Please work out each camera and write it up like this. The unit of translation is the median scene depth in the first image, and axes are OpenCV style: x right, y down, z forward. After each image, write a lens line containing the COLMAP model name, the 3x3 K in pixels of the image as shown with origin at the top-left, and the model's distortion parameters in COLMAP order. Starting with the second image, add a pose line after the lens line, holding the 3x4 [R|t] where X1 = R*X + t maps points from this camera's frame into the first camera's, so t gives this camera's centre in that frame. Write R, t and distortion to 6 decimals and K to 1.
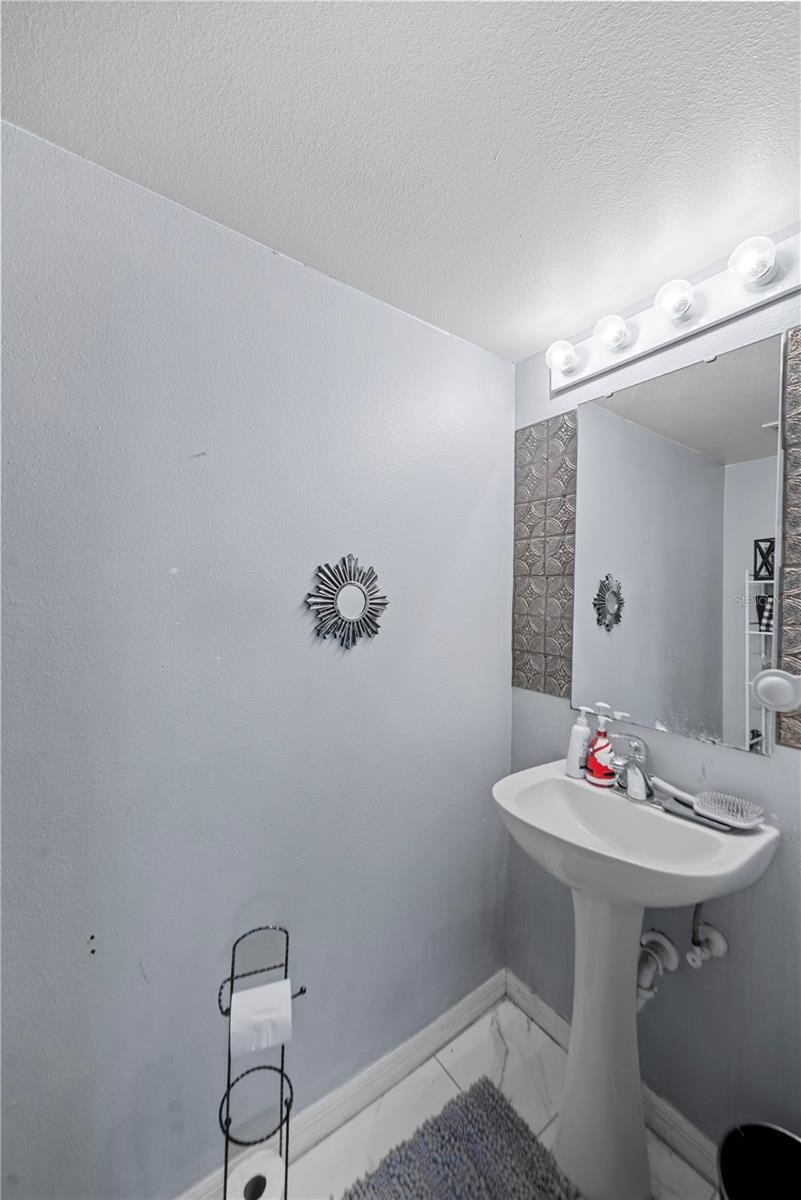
lens RADIAL K [[458.7, 0, 400.8], [0, 458.7, 600.2], [0, 0, 1]] dist [-0.005450, 0.001231]
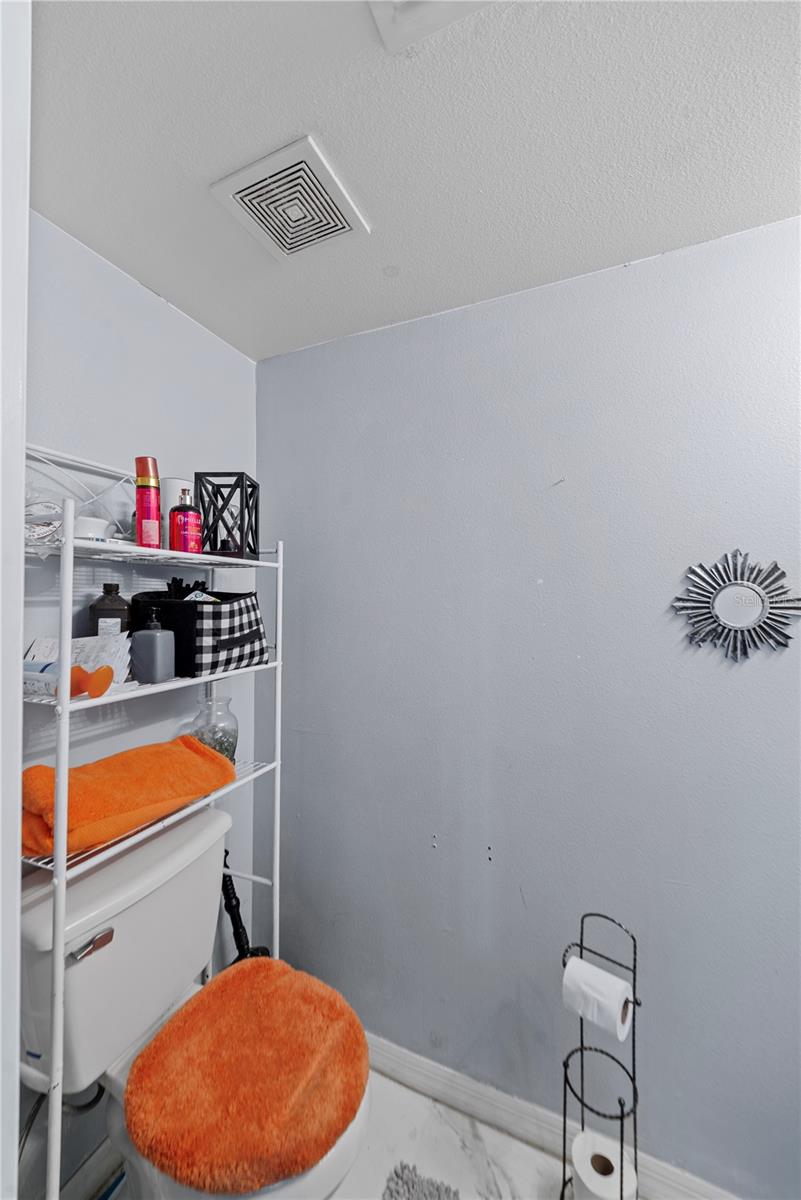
lens RADIAL K [[458.7, 0, 402.0], [0, 458.7, 596.3], [0, 0, 1]] dist [-0.005450, 0.001231]
pose [[0.503836, -0.025724, -0.863416, 0.308481], [0.004722, 0.999624, -0.027027, 0.005982], [0.863786, 0.009540, 0.503768, 0.047438]]
